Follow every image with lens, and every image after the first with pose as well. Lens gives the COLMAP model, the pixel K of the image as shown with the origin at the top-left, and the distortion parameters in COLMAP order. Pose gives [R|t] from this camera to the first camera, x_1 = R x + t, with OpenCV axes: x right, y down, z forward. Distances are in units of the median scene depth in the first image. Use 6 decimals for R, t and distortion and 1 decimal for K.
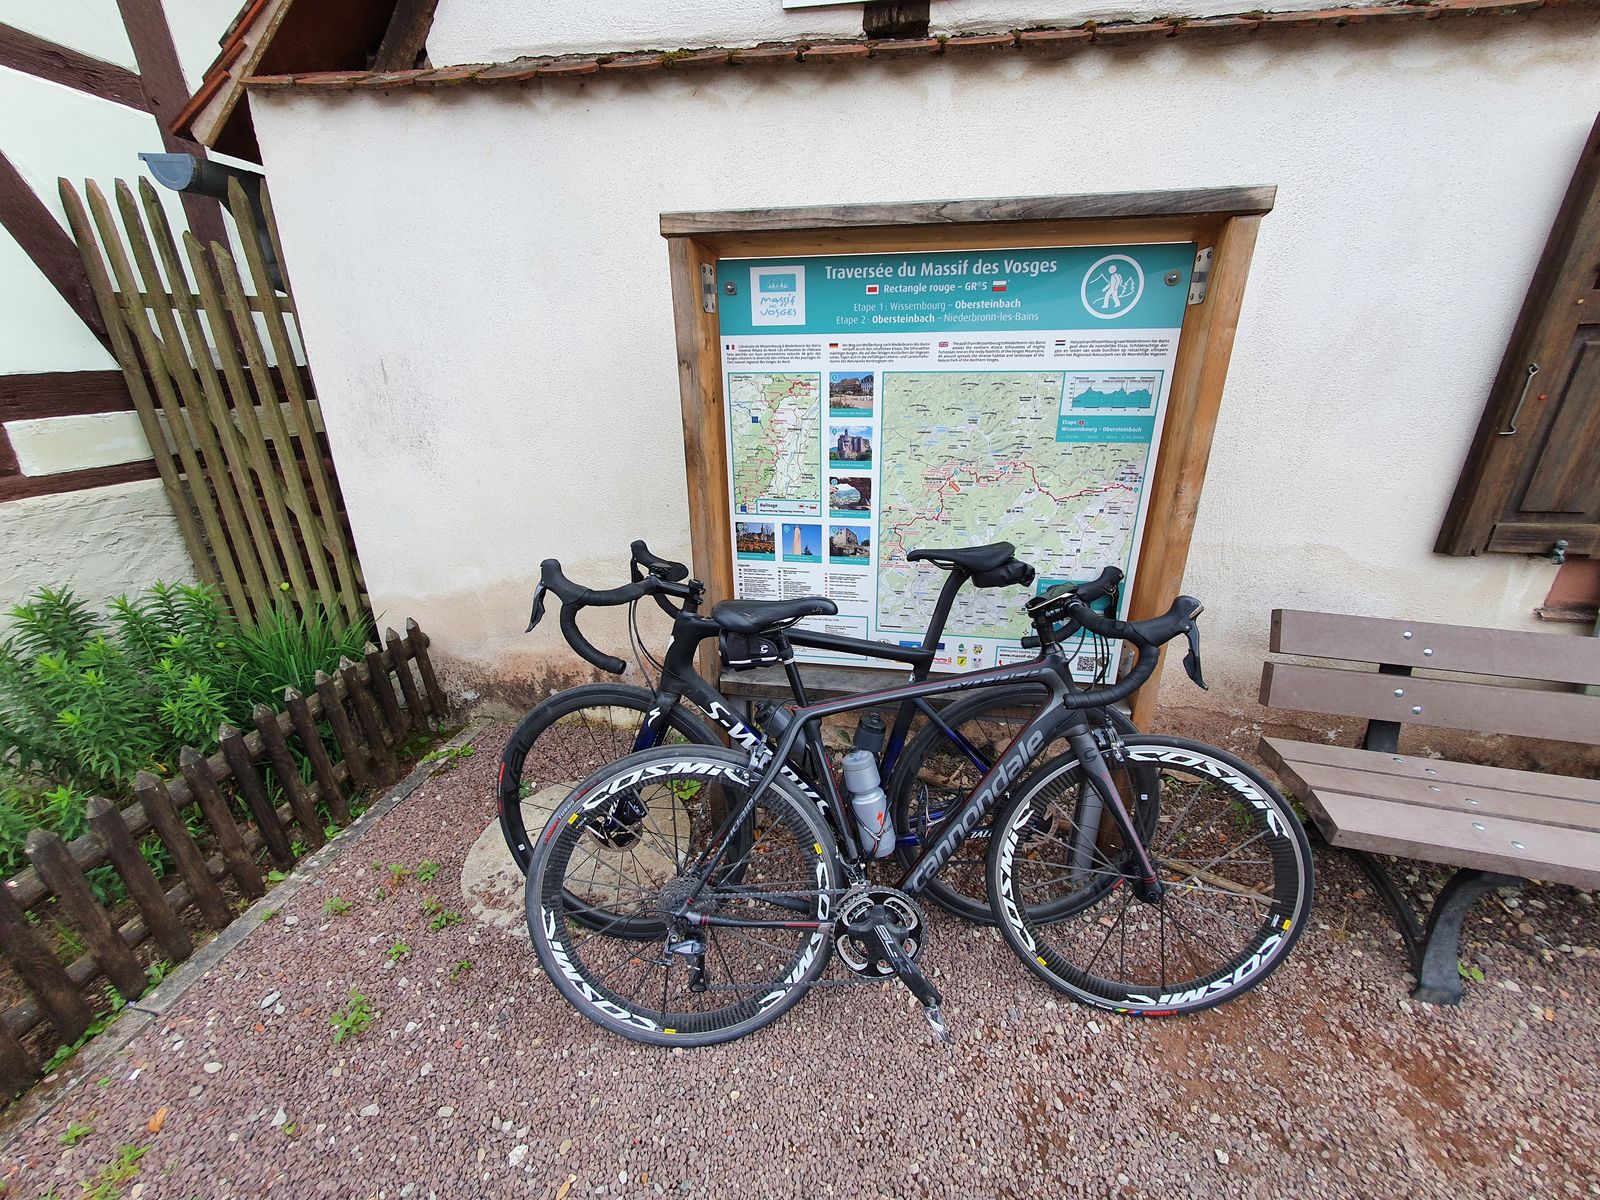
lens RADIAL K [[634.1, 0, 810.4], [0, 634.1, 593.4], [0, 0, 1]] dist [0.017396, -0.000590]
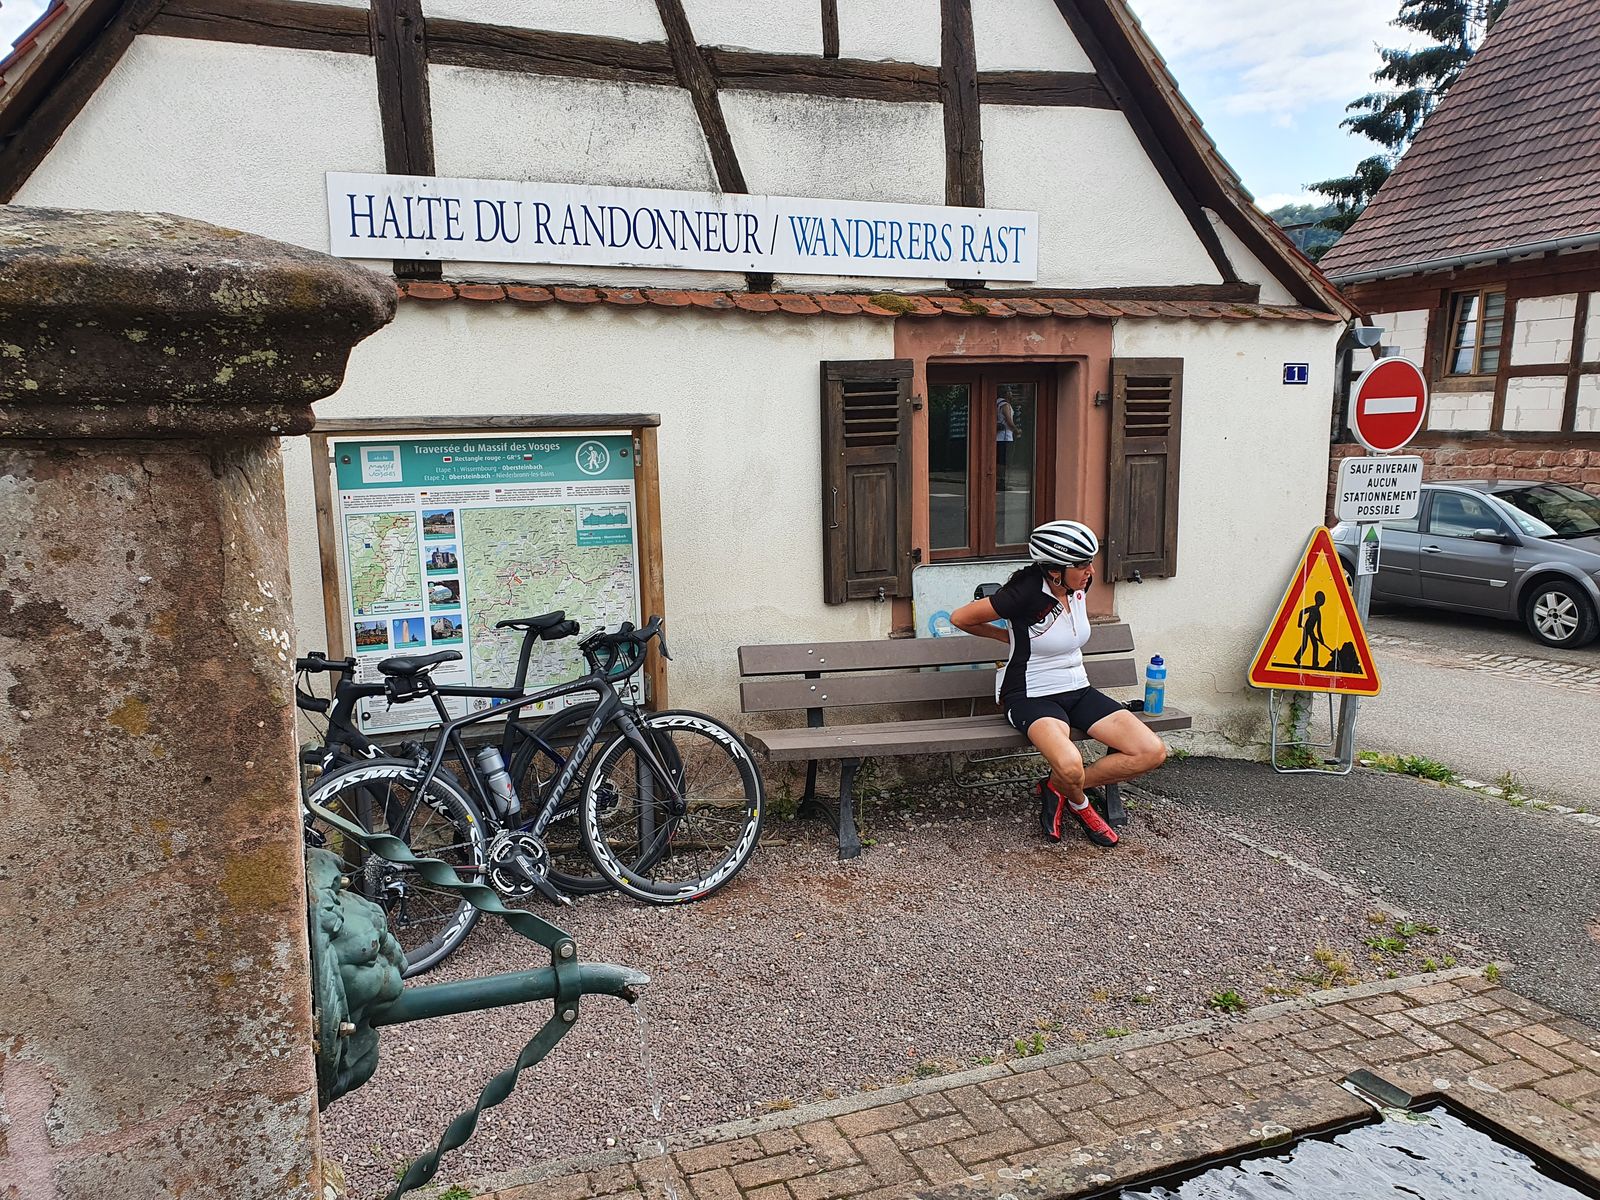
lens RADIAL K [[1210.2, 0, 812.3], [0, 1210.2, 599.8], [0, 0, 1]] dist [0.040930, -0.032259]
pose [[0.855218, -0.088214, 0.510705, -0.668008], [0.199616, 0.965450, -0.167511, 0.512620], [-0.478283, 0.245204, 0.843279, -1.792764]]
